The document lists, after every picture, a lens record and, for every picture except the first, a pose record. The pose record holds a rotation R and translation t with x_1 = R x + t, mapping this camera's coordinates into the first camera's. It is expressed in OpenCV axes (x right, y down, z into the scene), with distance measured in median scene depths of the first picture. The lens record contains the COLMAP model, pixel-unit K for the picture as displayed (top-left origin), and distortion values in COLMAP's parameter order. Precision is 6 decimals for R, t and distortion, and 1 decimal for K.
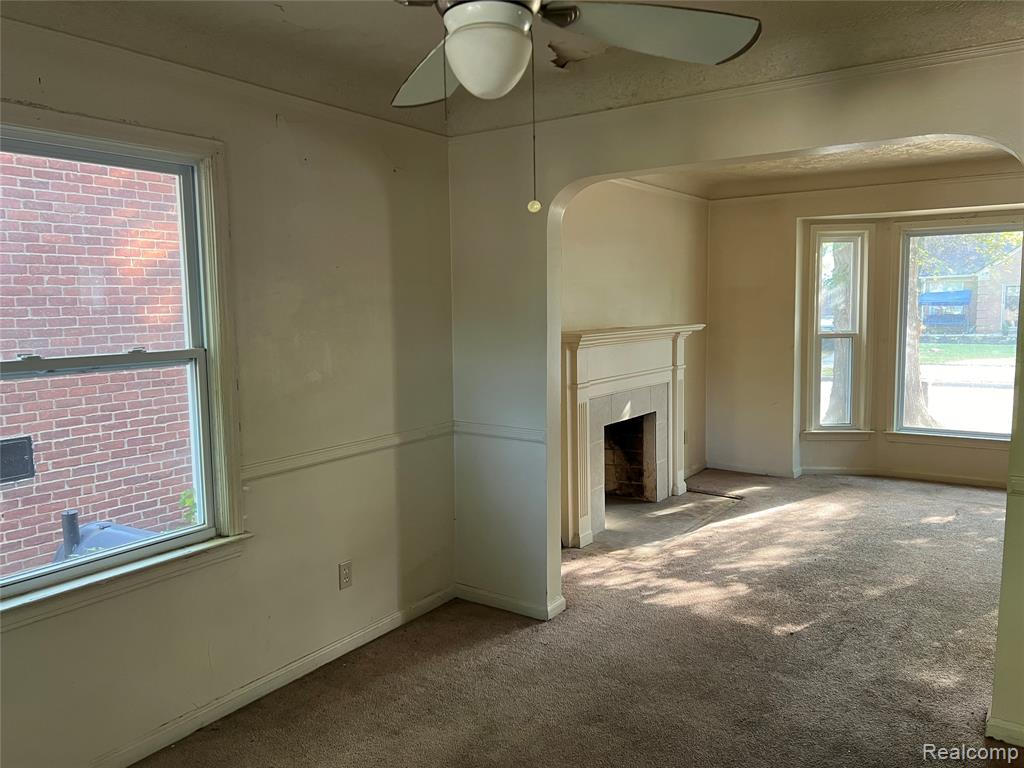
lens RADIAL K [[773.9, 0, 523.4], [0, 773.9, 394.3], [0, 0, 1]] dist [0.090969, -0.137077]
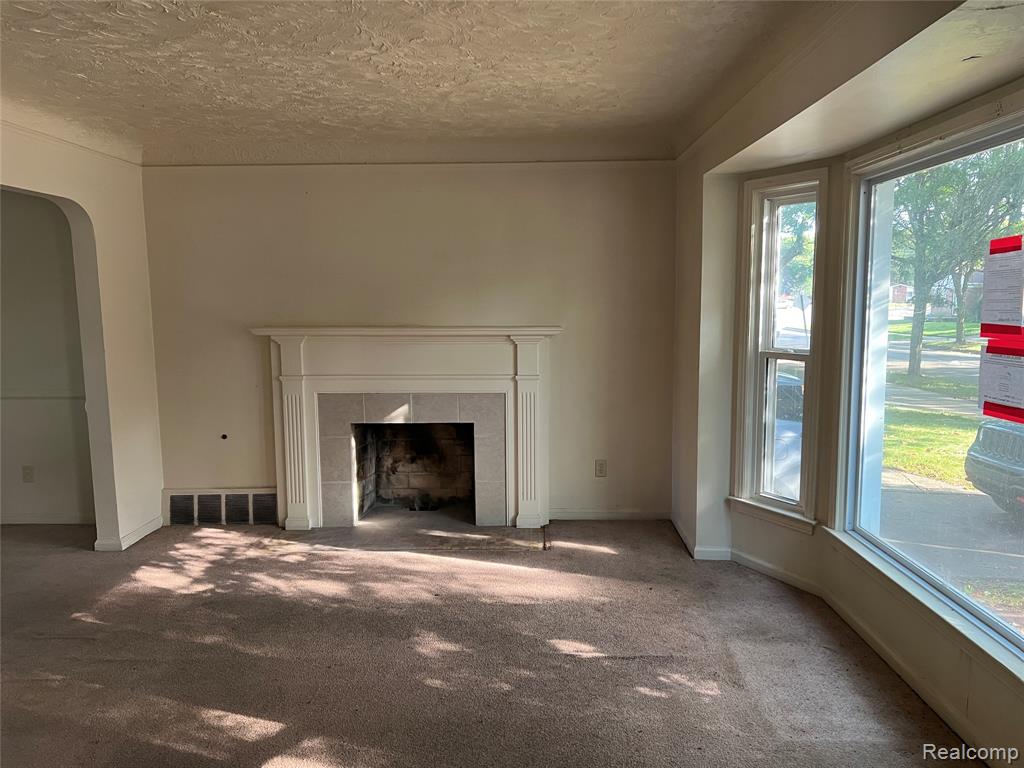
lens RADIAL K [[773.9, 0, 523.4], [0, 773.9, 394.3], [0, 0, 1]] dist [0.090969, -0.137077]
pose [[0.538226, 0.115532, -0.834844, 1.135319], [-0.097591, 0.992440, 0.074424, -0.099221], [0.837131, 0.041416, 0.545432, 0.687930]]
